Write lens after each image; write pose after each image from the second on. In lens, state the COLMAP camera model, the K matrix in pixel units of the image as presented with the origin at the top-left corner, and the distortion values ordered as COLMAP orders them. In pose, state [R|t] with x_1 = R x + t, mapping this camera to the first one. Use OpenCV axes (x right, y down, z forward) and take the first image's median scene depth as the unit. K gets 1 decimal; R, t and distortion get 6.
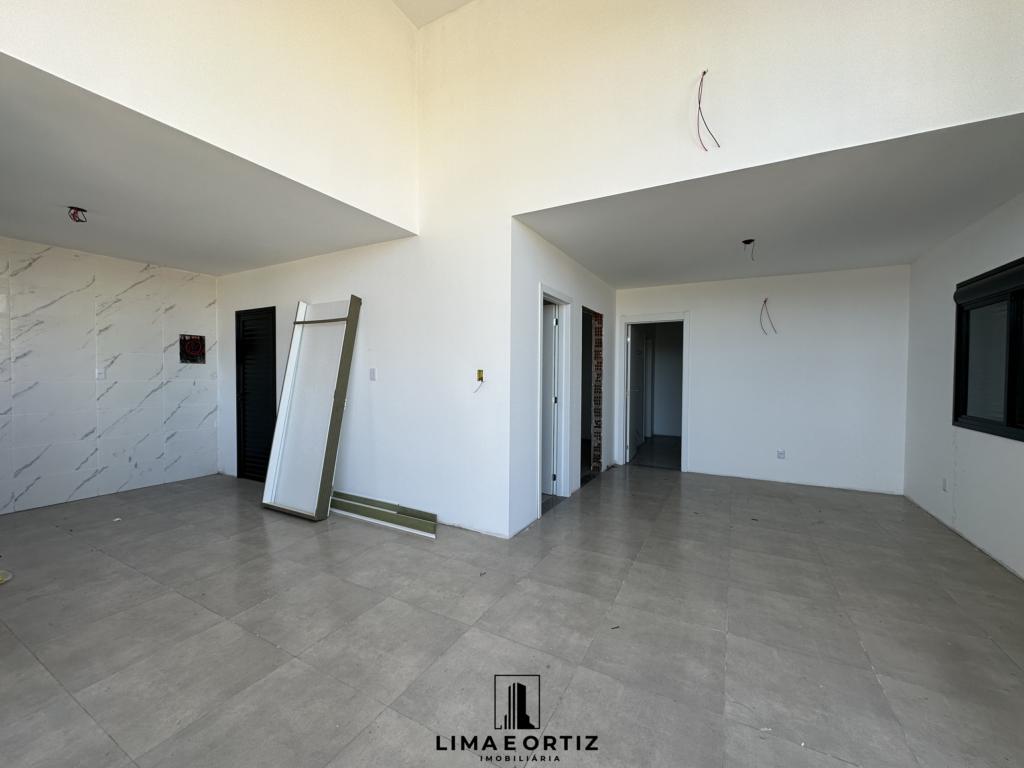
lens RADIAL K [[406.3, 0, 514.7], [0, 406.3, 380.7], [0, 0, 1]] dist [-0.004867, 0.000160]
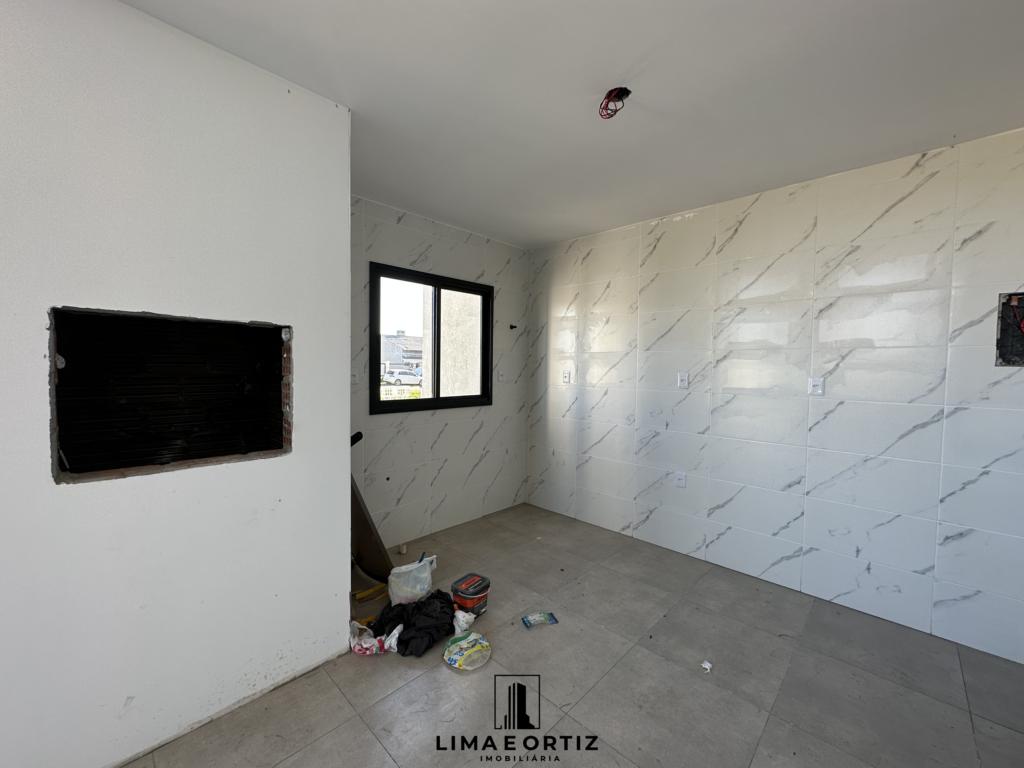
lens RADIAL K [[406.3, 0, 511.4], [0, 406.3, 381.9], [0, 0, 1]] dist [-0.004867, 0.000160]
pose [[-0.268846, 0.031313, -0.962674, -0.350421], [-0.032011, 0.998629, 0.041423, -0.032743], [0.962651, 0.041952, -0.267475, 0.731069]]
